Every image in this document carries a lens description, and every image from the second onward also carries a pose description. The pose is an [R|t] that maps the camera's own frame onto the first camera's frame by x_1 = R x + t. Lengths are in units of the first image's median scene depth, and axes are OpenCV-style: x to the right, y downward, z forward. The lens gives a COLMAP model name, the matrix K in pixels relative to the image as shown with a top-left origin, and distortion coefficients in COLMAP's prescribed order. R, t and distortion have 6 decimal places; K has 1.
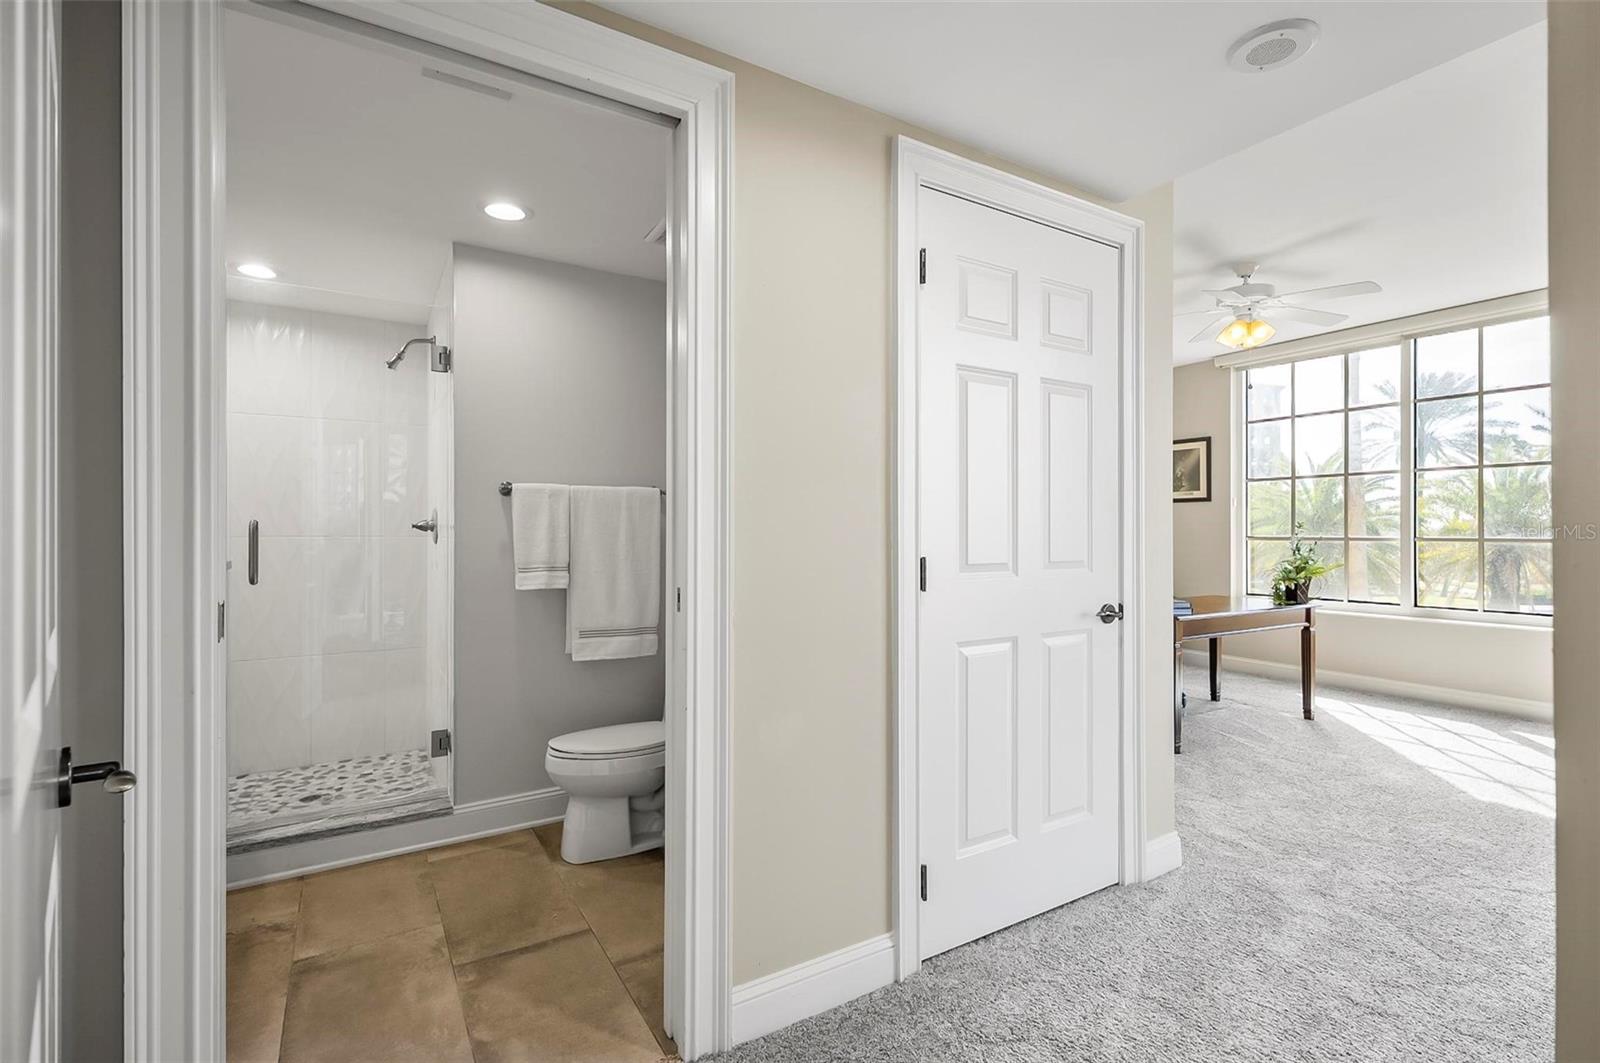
lens RADIAL K [[750.1, 0, 793.7], [0, 750.1, 532.5], [0, 0, 1]] dist [0.004591, -0.001981]
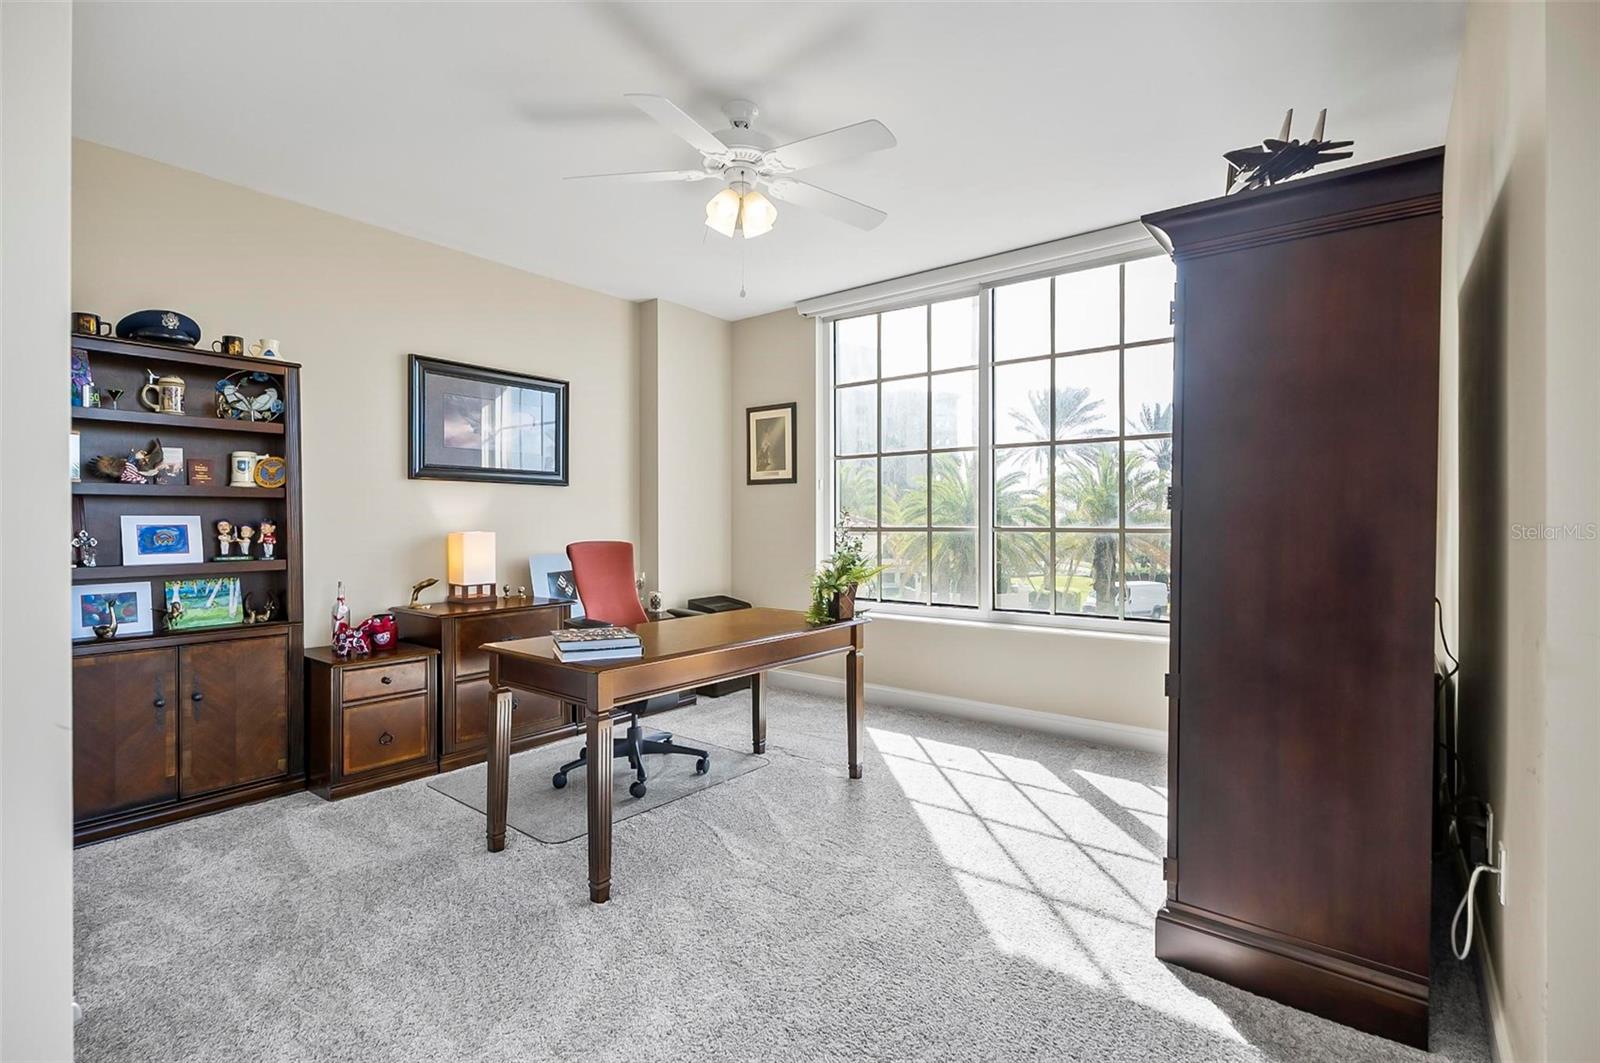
lens RADIAL K [[750.1, 0, 808.4], [0, 750.1, 528.2], [0, 0, 1]] dist [0.004591, -0.001981]
pose [[0.931546, -0.003124, 0.363610, 0.335416], [0.000567, 0.999974, 0.007138, 0.001329], [-0.363623, -0.006444, 0.931524, 0.300832]]
